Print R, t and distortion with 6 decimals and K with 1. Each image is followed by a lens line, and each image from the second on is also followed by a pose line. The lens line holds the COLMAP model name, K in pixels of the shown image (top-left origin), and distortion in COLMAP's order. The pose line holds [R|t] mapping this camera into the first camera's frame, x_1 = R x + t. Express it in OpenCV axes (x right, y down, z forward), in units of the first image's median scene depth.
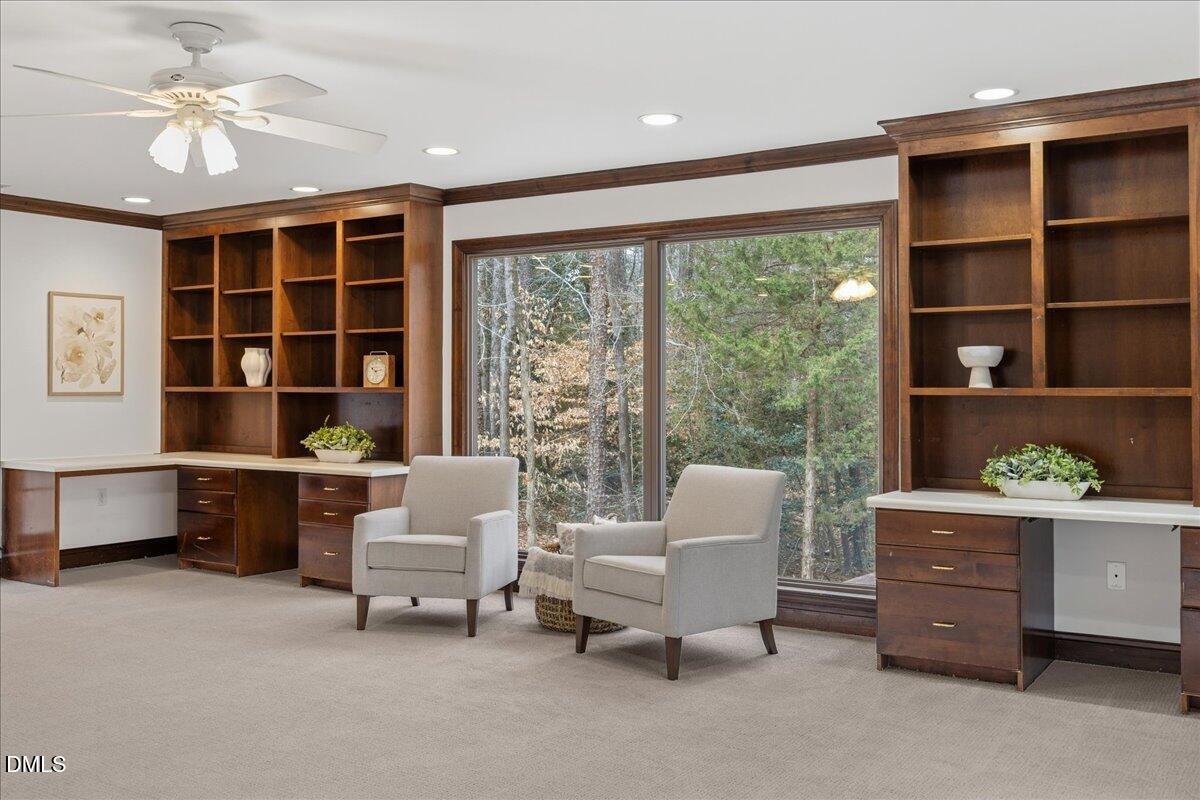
lens RADIAL K [[1128.7, 0, 595.9], [0, 1128.7, 391.0], [0, 0, 1]] dist [0.011177, 0.006572]
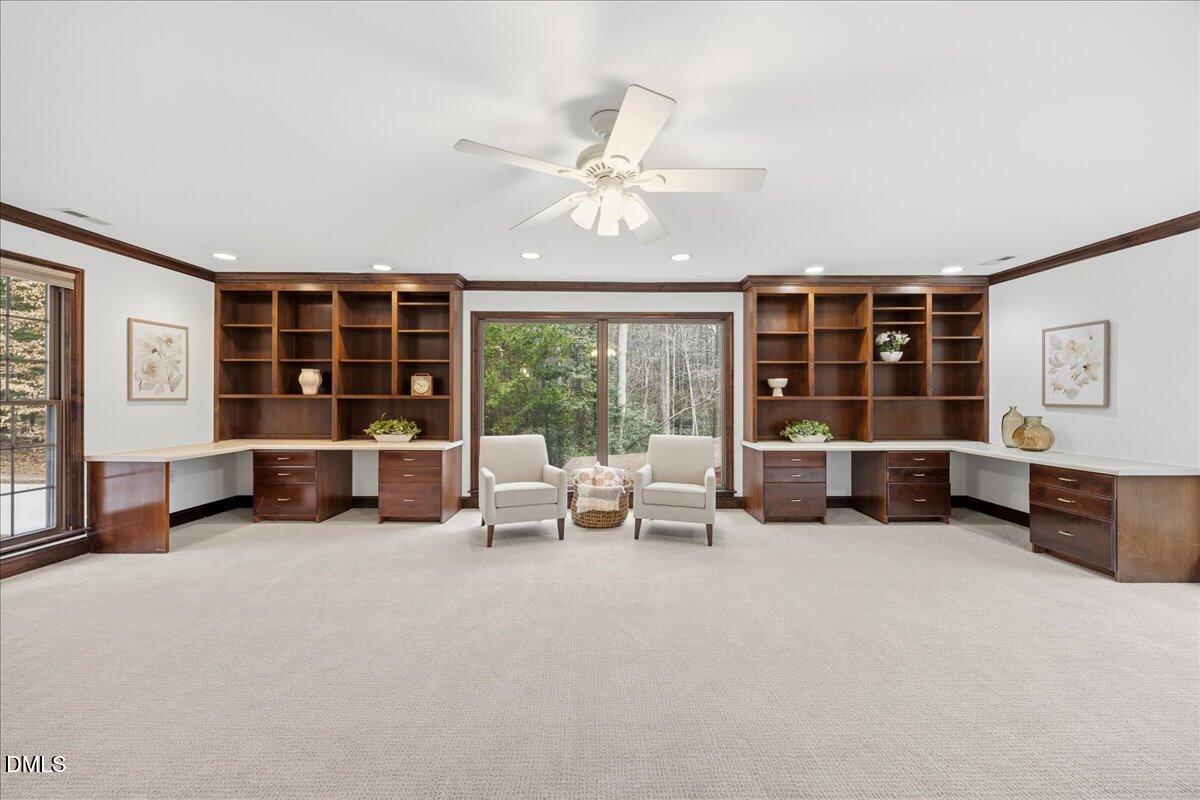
lens RADIAL K [[466.7, 0, 603.8], [0, 466.7, 396.9], [0, 0, 1]] dist [0.001093, -0.000033]
pose [[0.828122, 0.001622, 0.560546, -0.348348], [-0.000720, 0.999998, -0.001829, 0.000276], [-0.560547, 0.001111, 0.828122, 0.283025]]
